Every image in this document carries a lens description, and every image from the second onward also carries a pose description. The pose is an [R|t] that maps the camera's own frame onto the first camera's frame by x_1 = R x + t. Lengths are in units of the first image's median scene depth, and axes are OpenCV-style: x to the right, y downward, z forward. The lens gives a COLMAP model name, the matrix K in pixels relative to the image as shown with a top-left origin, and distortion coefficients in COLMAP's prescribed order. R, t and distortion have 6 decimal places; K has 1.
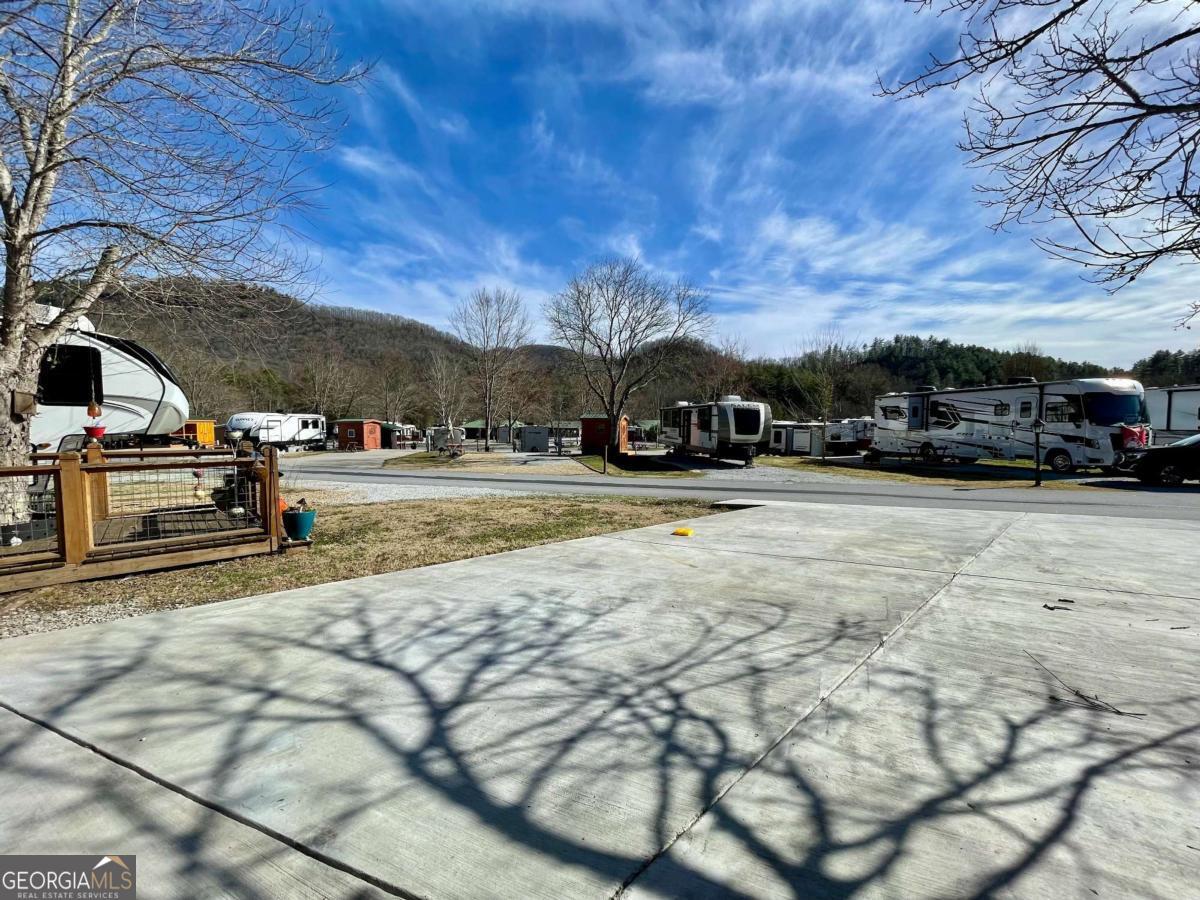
lens RADIAL K [[488.9, 0, 599.5], [0, 488.9, 454.6], [0, 0, 1]] dist [-0.004865, 0.001298]
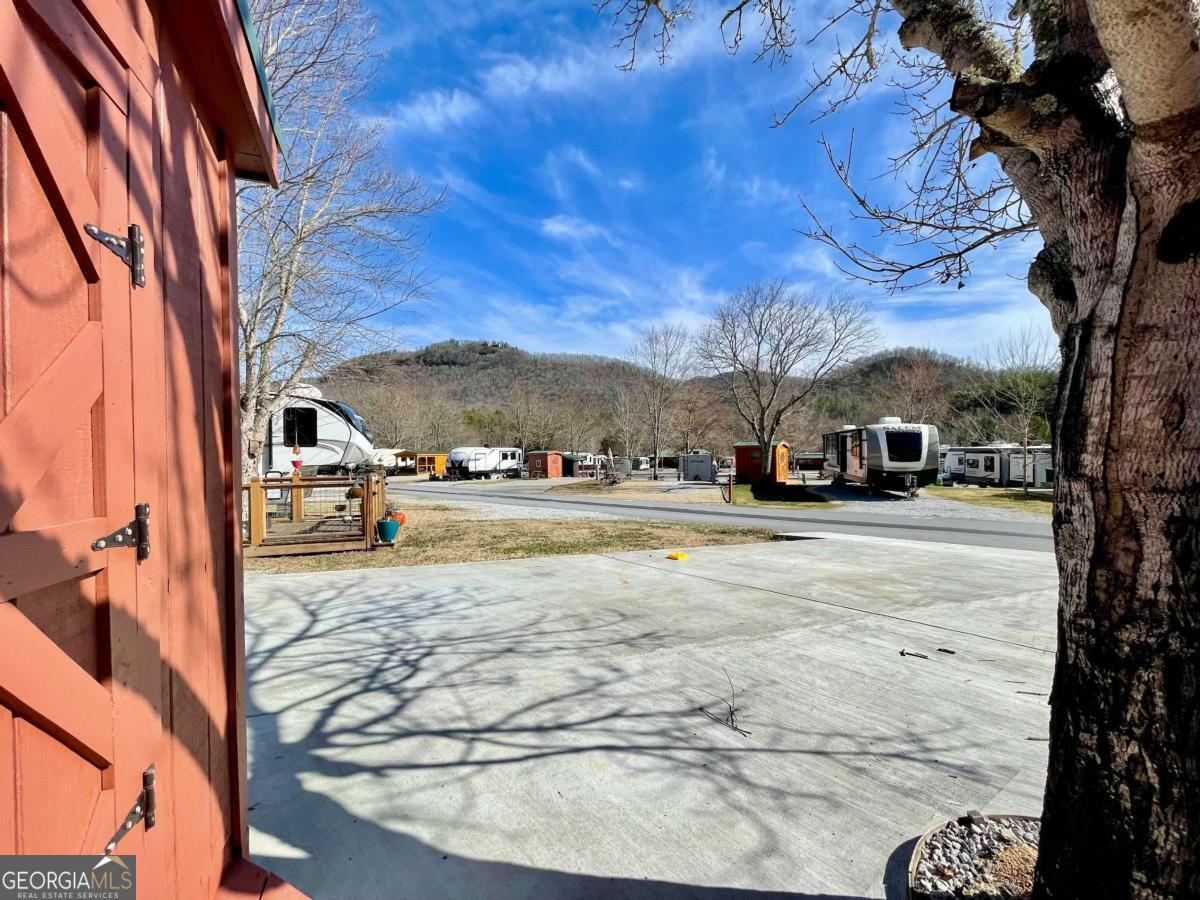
lens RADIAL K [[488.9, 0, 594.0], [0, 488.9, 455.7], [0, 0, 1]] dist [-0.004865, 0.001298]
pose [[0.918190, -0.014311, -0.395881, 0.151802], [-0.008217, 0.998444, -0.055151, 0.001349], [0.396054, 0.053893, 0.916644, -0.013517]]
